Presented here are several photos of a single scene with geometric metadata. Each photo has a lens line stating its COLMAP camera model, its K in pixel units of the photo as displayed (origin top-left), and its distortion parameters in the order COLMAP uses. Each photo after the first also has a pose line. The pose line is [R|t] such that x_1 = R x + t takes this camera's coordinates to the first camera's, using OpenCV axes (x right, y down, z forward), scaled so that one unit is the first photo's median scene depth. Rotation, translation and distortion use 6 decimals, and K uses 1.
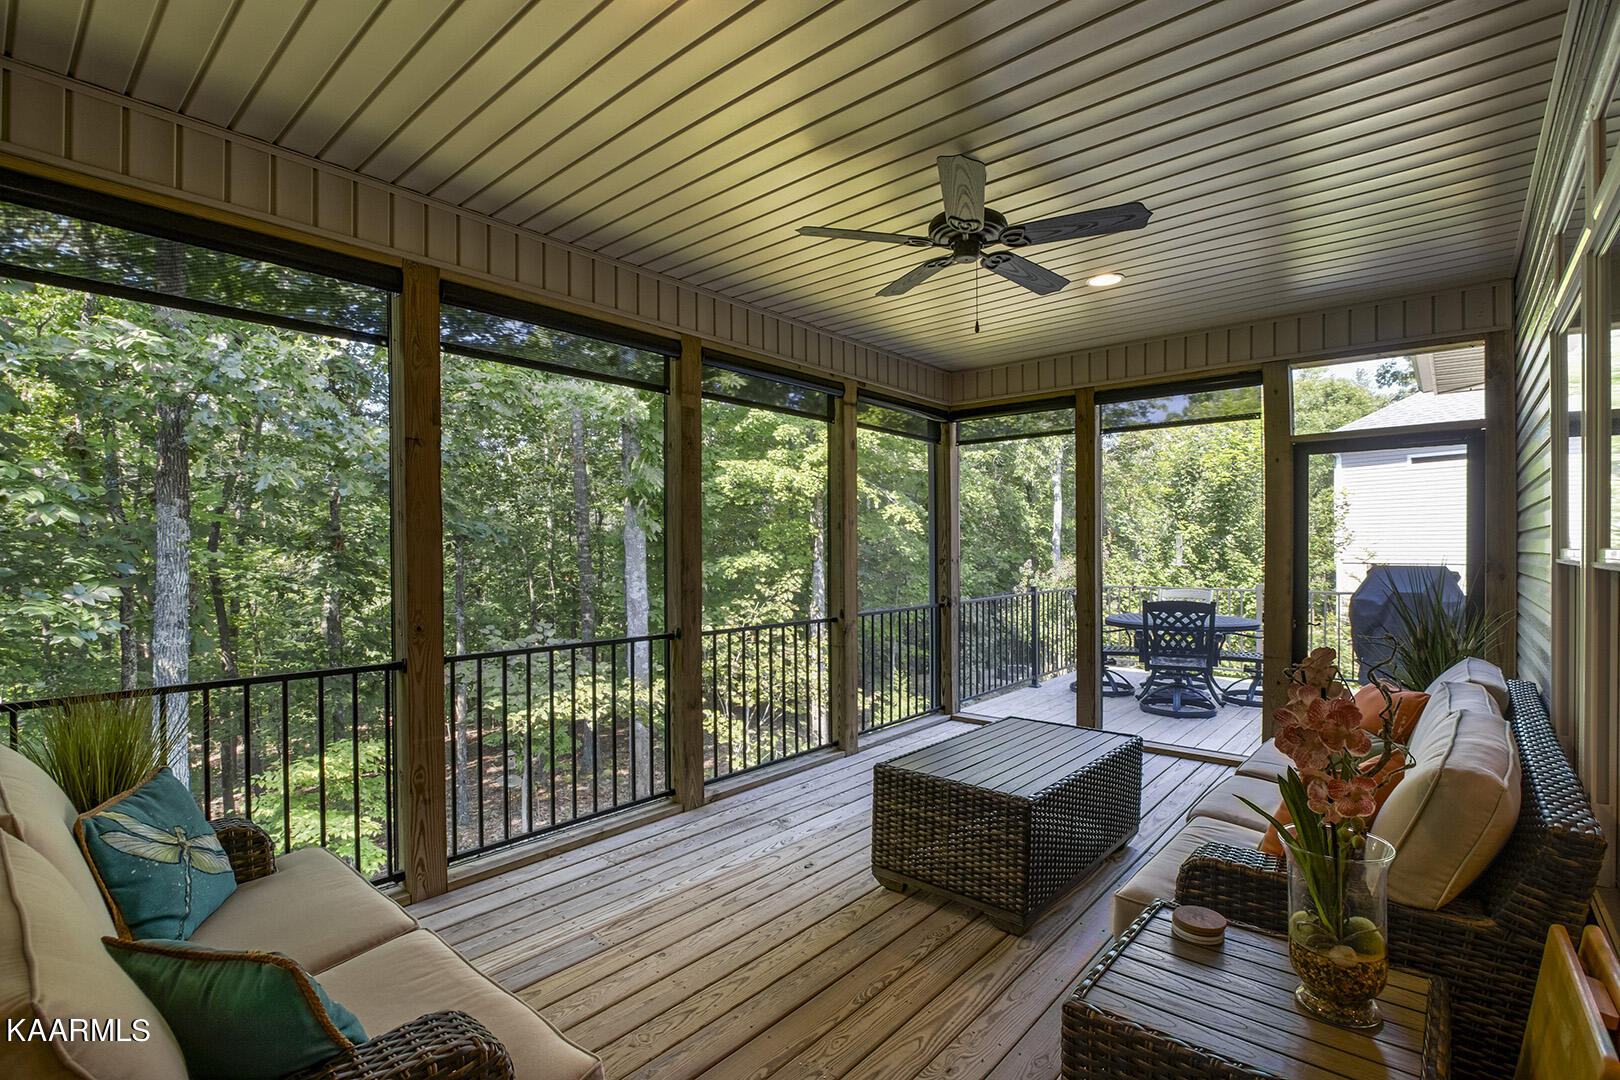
lens RADIAL K [[742.5, 0, 813.5], [0, 742.5, 548.1], [0, 0, 1]] dist [0.003329, 0.000092]
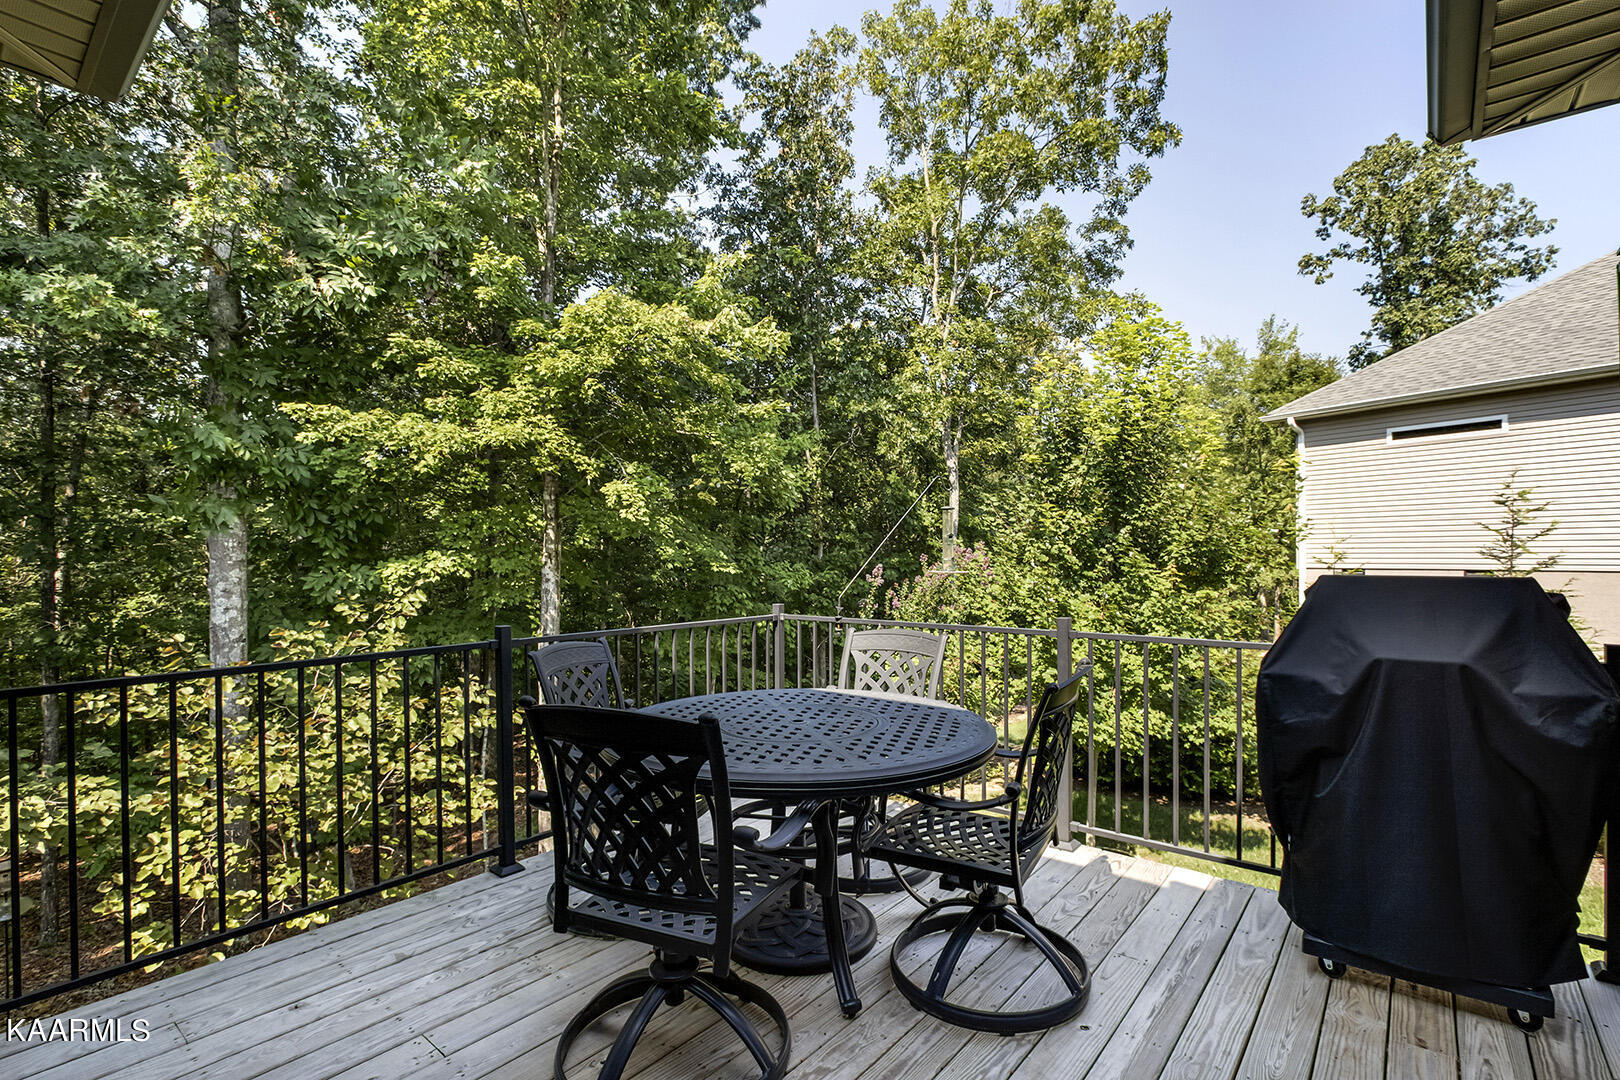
lens RADIAL K [[742.5, 0, 806.4], [0, 742.5, 551.2], [0, 0, 1]] dist [0.003329, 0.000092]
pose [[0.999871, -0.000663, 0.016040, 0.261927], [0.000738, 0.999989, -0.004698, 0.007454], [-0.016037, 0.004710, 0.999860, 0.340955]]
